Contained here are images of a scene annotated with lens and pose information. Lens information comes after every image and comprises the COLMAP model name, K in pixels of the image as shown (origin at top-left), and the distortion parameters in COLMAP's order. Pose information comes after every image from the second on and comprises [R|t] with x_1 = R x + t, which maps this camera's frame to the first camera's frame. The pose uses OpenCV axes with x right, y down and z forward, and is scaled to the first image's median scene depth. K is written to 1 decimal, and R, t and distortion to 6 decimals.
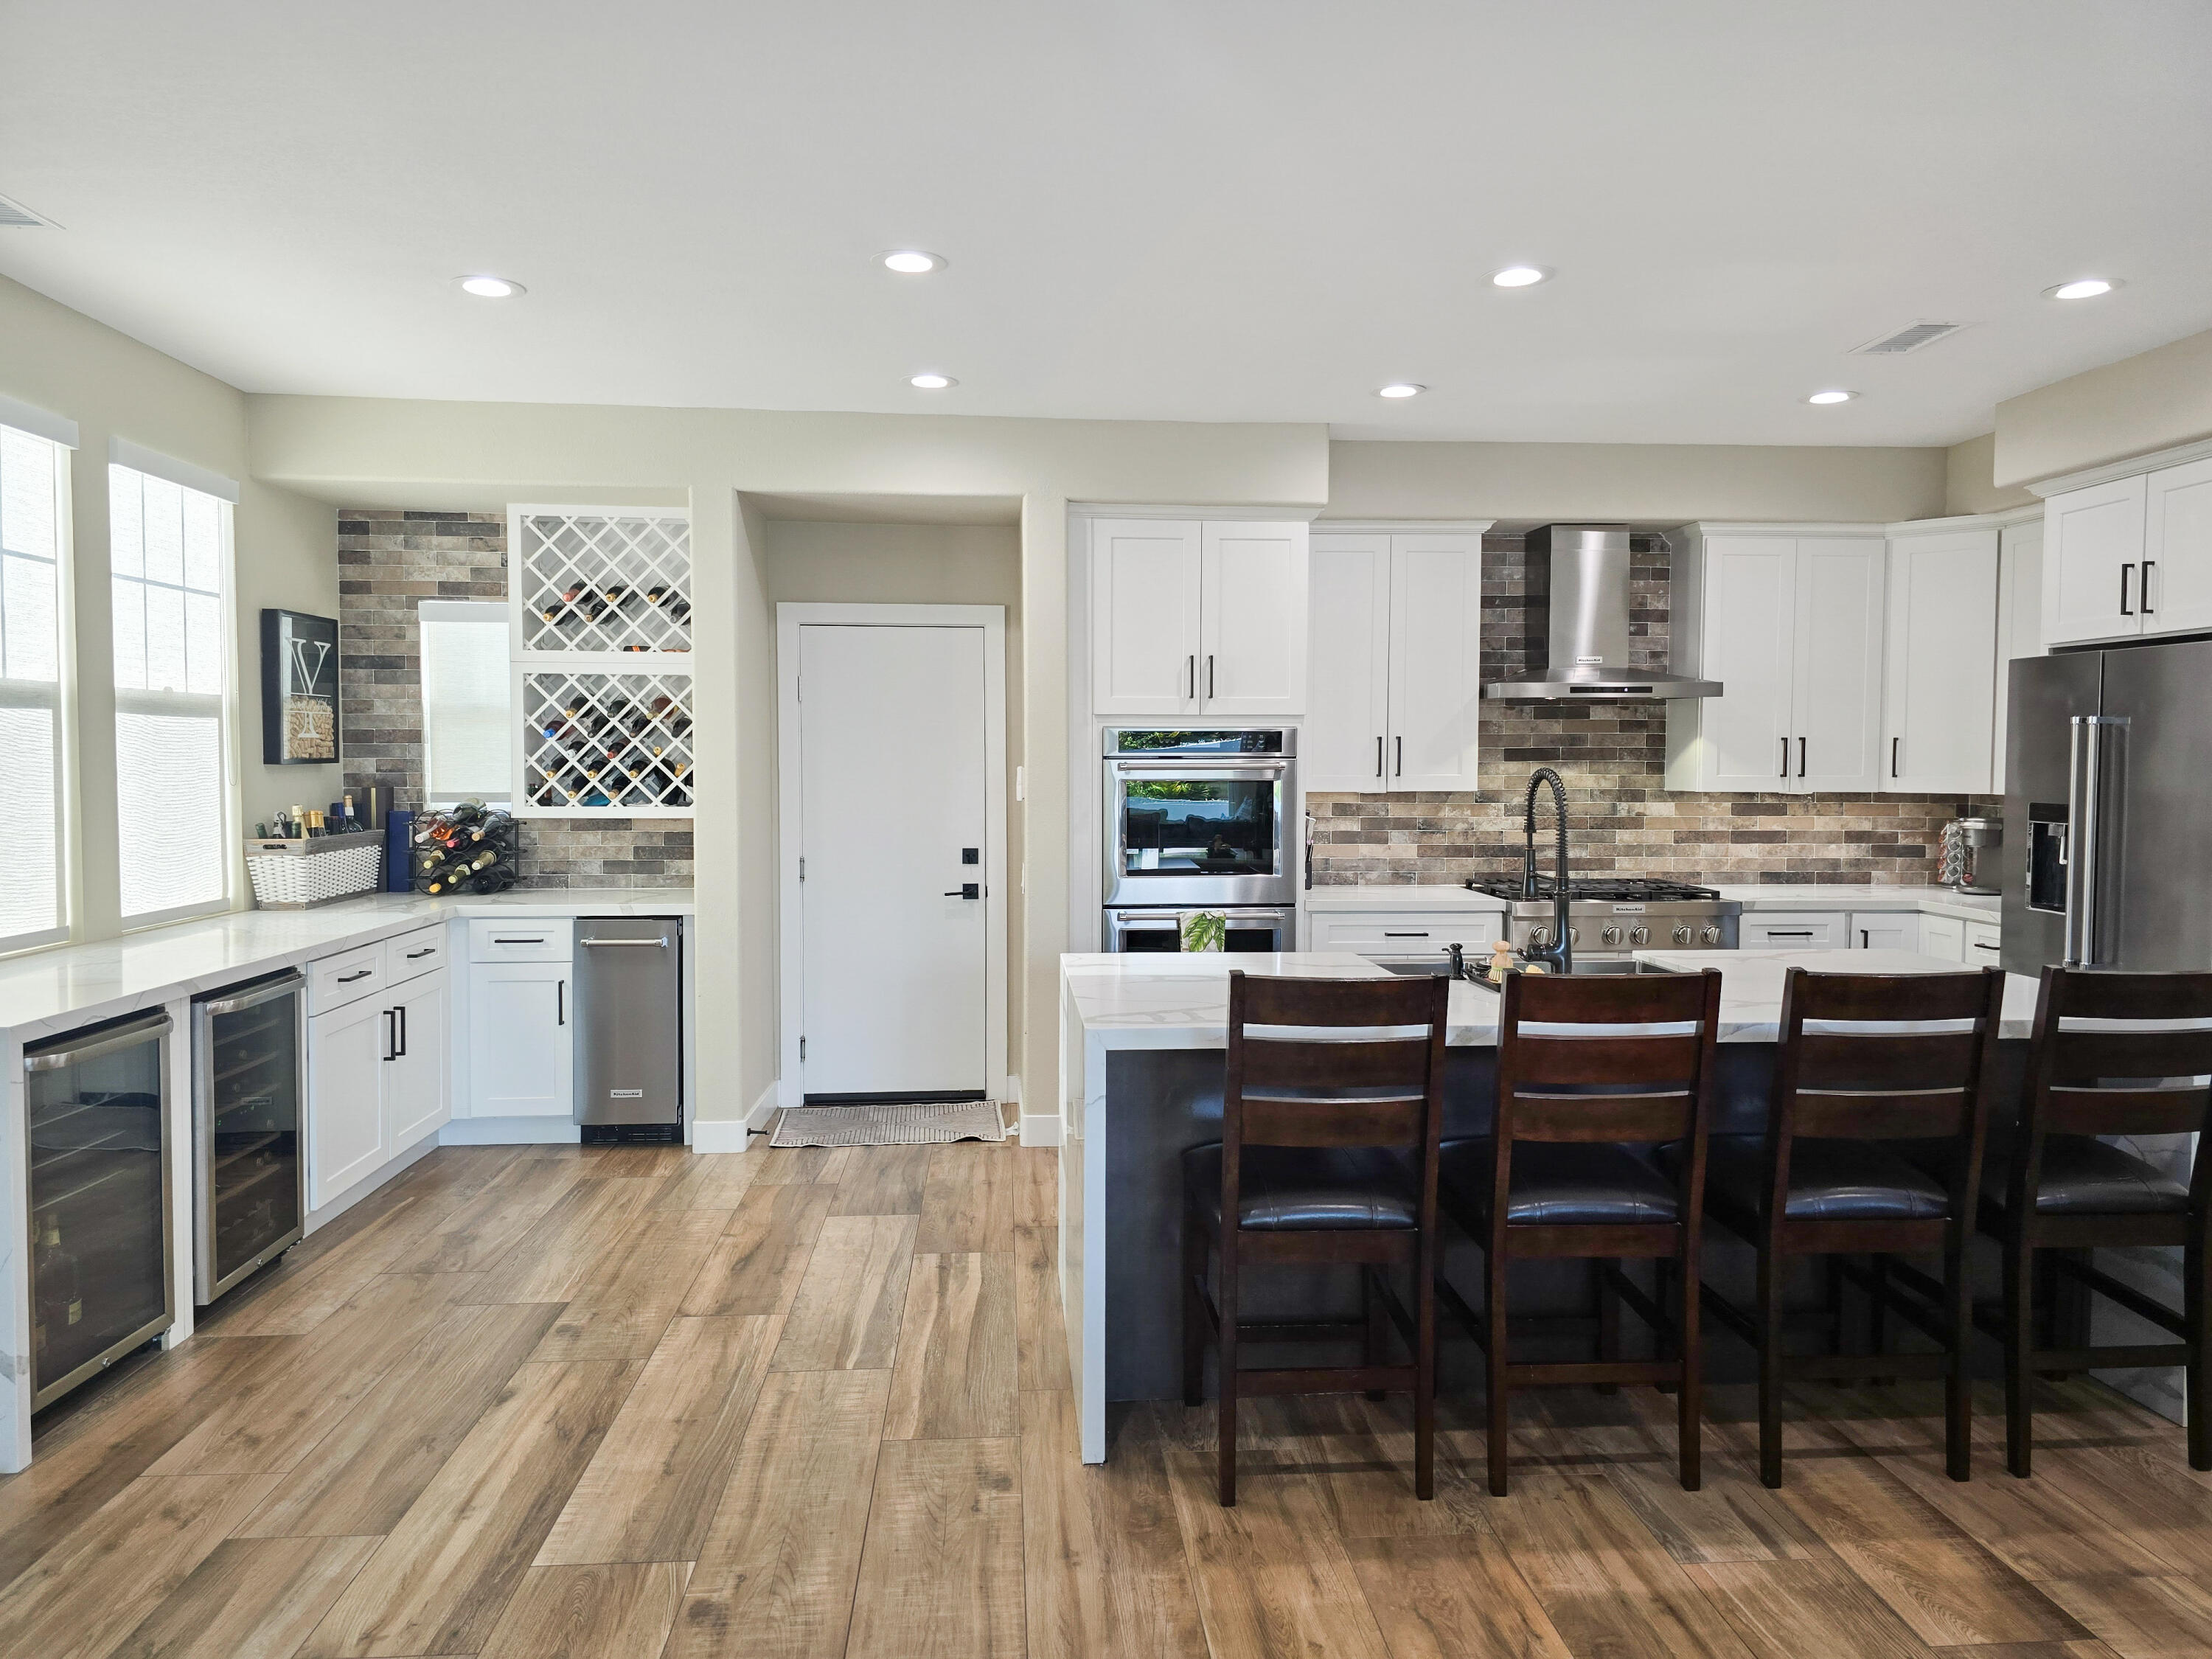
lens RADIAL K [[1471.3, 0, 1097.6], [0, 1471.3, 820.5], [0, 0, 1]] dist [0.076905, -0.089370]
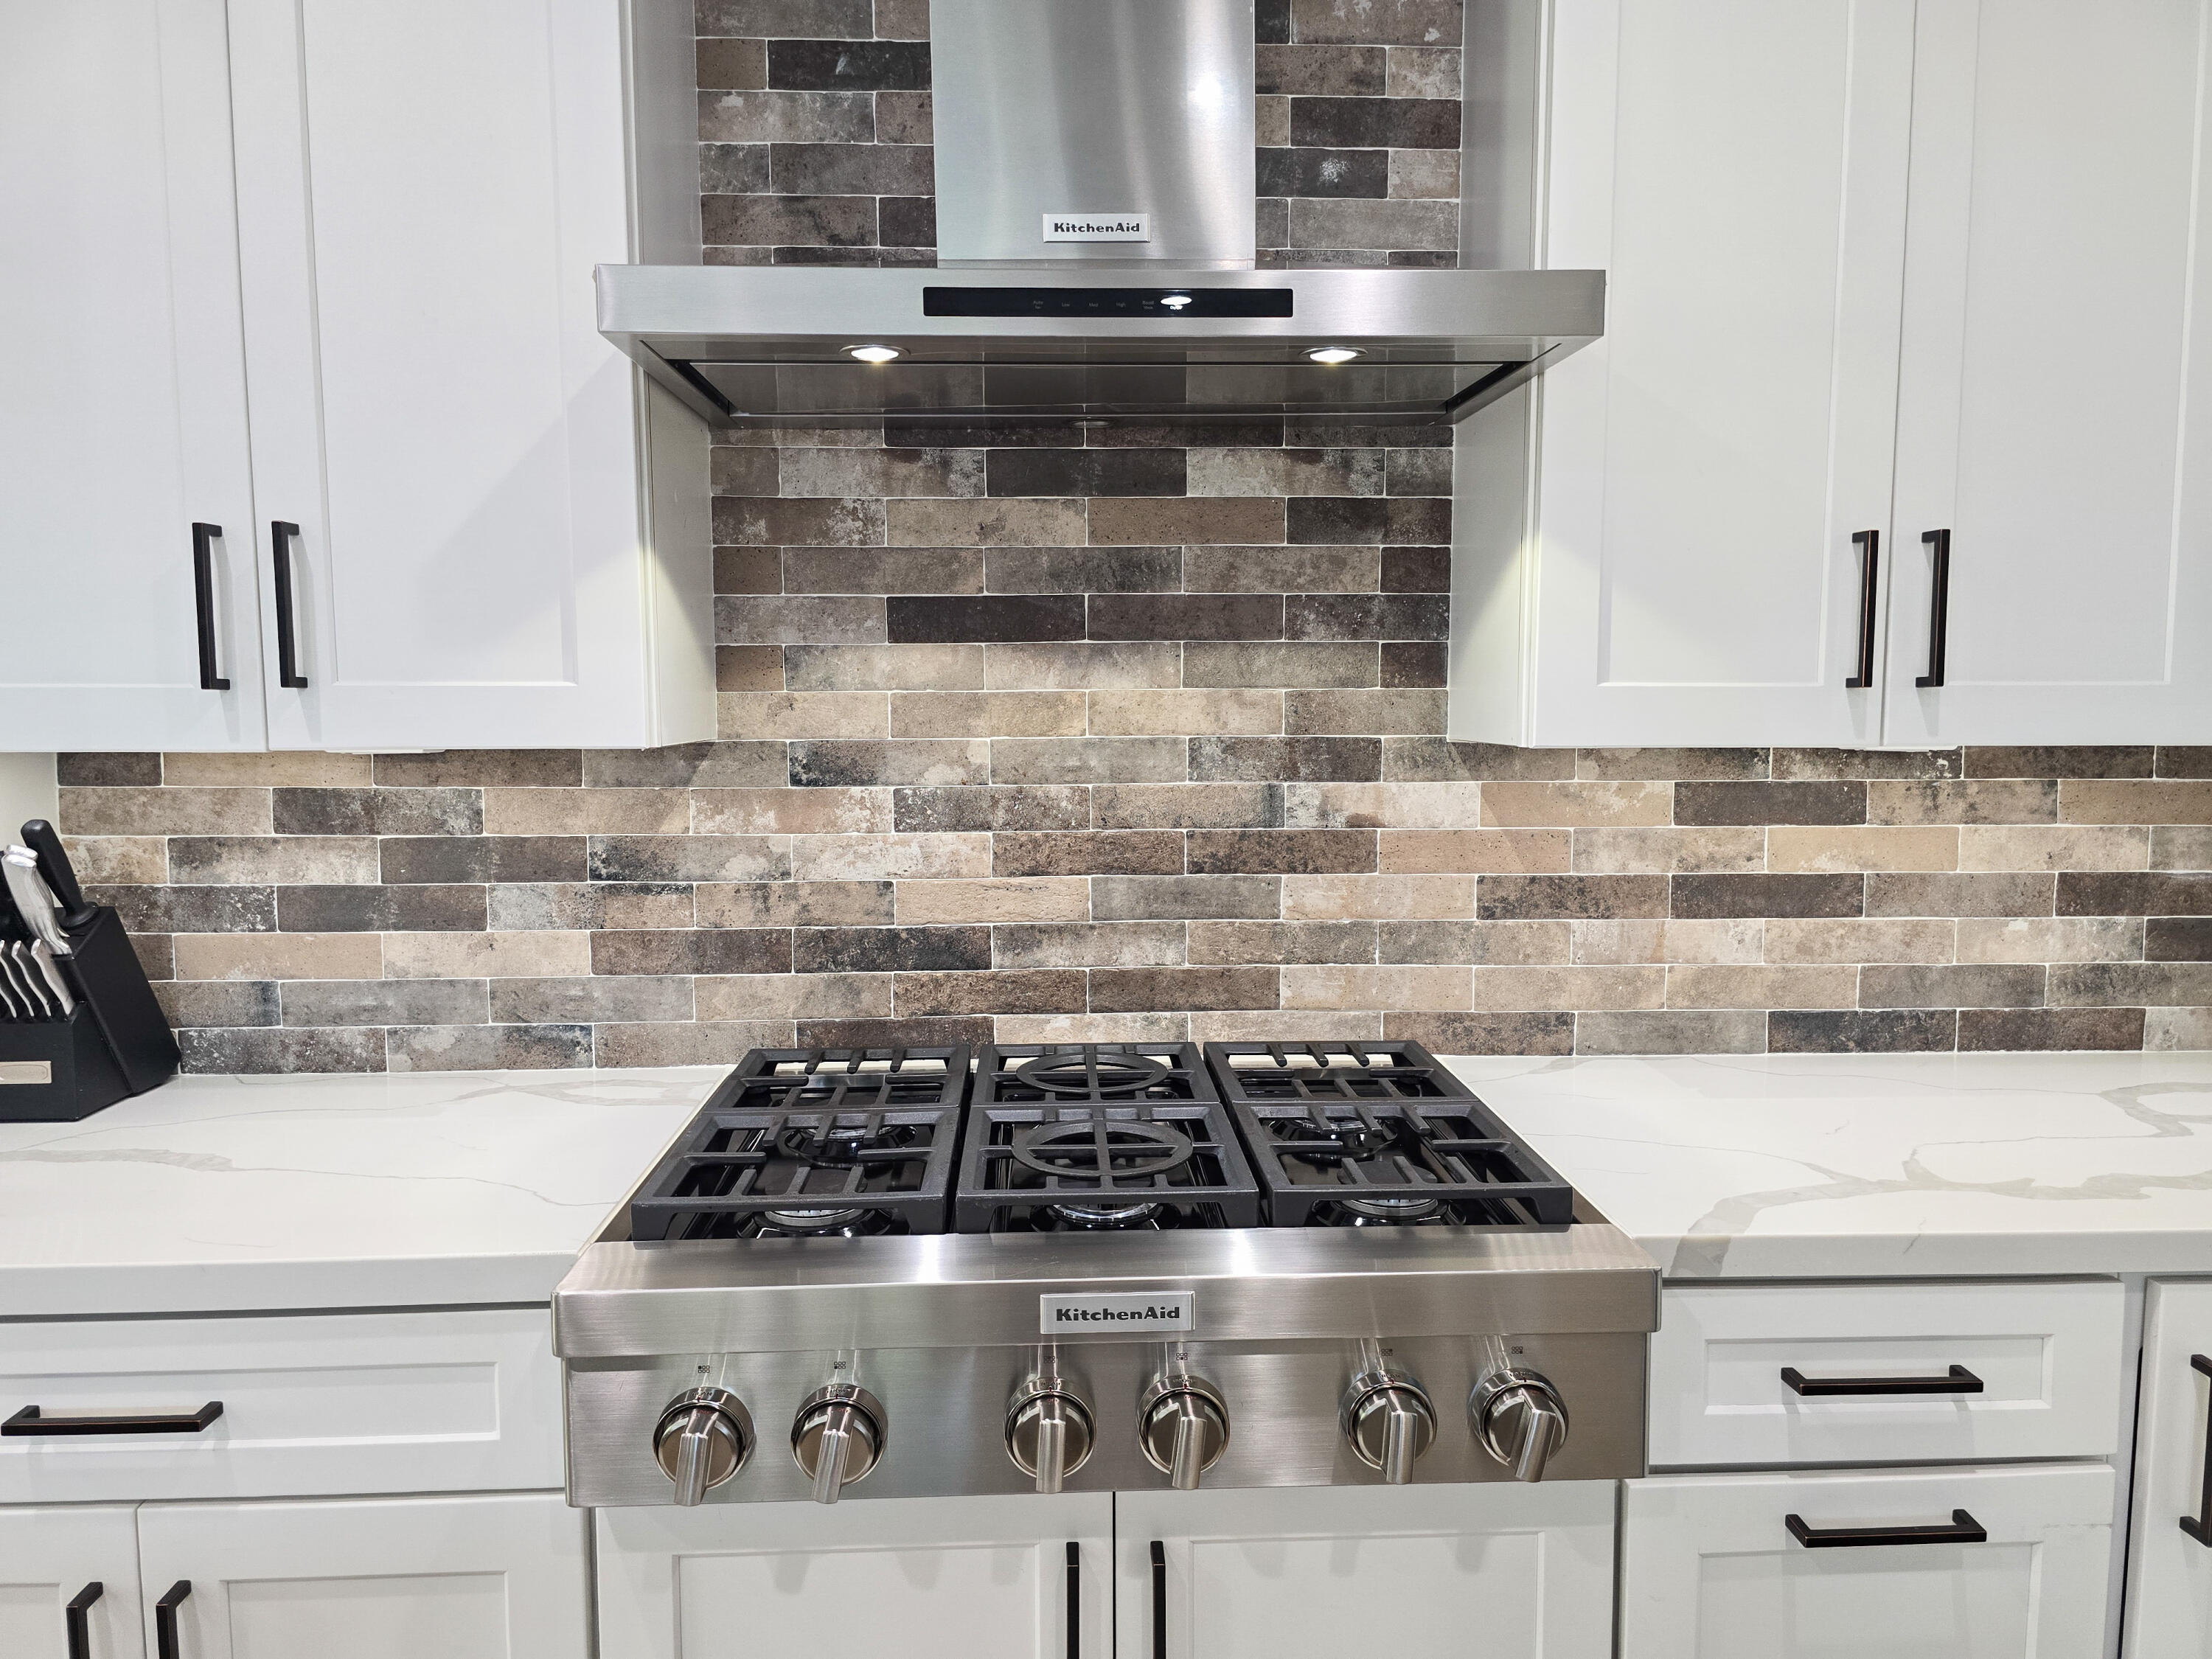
lens RADIAL K [[1471.3, 0, 1097.6], [0, 1471.3, 820.5], [0, 0, 1]] dist [0.076905, -0.089370]
pose [[0.999616, -0.002505, -0.027603, 0.325944], [0.003589, 0.999222, 0.039278, -0.016487], [0.027484, -0.039362, 0.998847, 0.715834]]
